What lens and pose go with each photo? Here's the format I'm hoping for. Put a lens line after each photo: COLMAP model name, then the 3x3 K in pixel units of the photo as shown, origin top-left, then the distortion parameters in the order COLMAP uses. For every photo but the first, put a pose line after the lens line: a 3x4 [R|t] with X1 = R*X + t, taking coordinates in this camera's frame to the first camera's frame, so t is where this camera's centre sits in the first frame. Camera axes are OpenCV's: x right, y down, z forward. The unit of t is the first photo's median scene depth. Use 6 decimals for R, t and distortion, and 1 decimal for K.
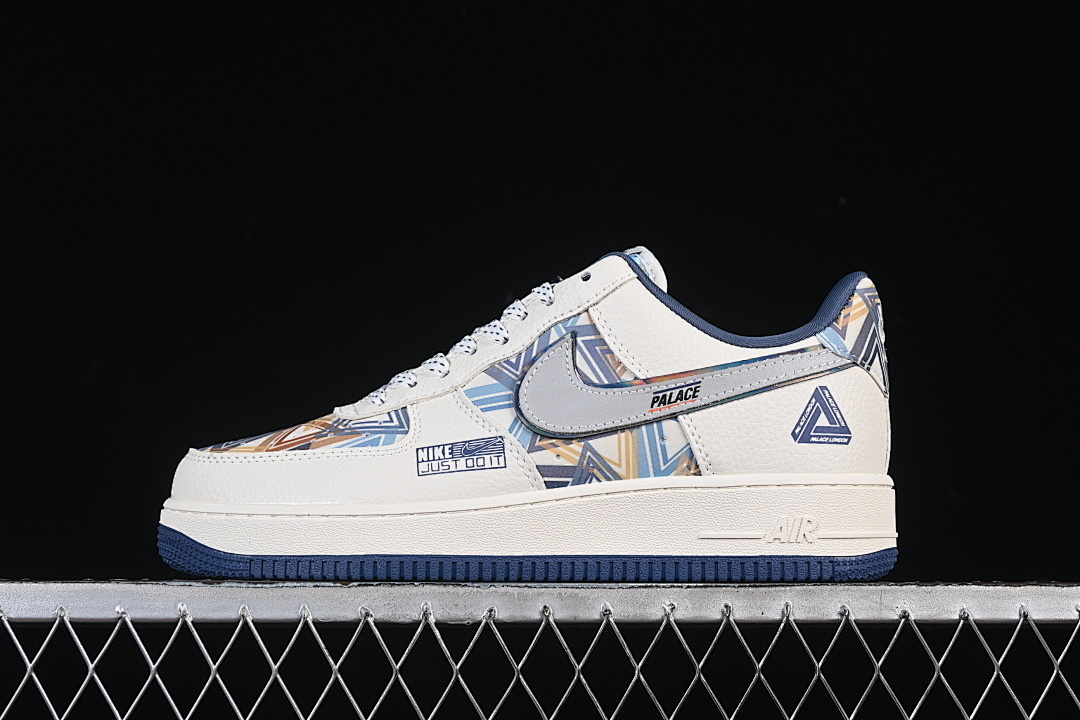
lens RADIAL K [[2491.4, 0, 540.0], [0, 2491.4, 360.0], [0, 0, 1]] dist [0.089952, -0.463792]
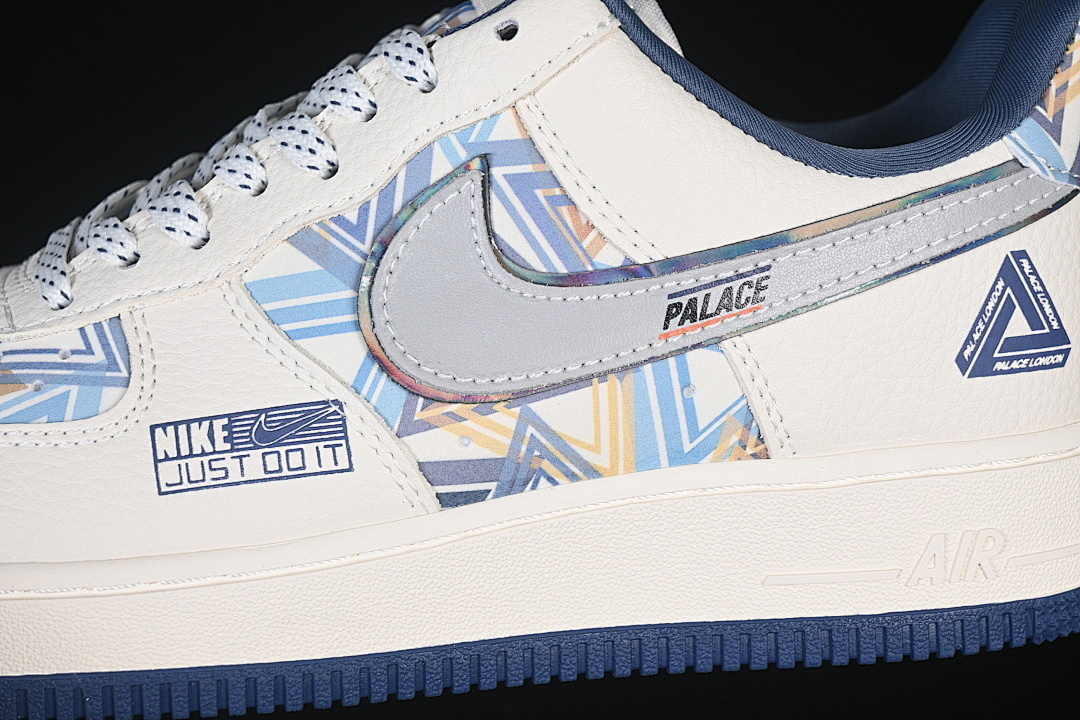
lens RADIAL K [[2491.4, 0, 540.0], [0, 2491.4, 360.0], [0, 0, 1]] dist [0.089952, -0.463792]
pose [[0.991570, -0.053476, 0.118026, -0.032264], [0.017611, 0.958033, 0.286117, -0.106130], [-0.128373, -0.281627, 0.950898, 0.562107]]
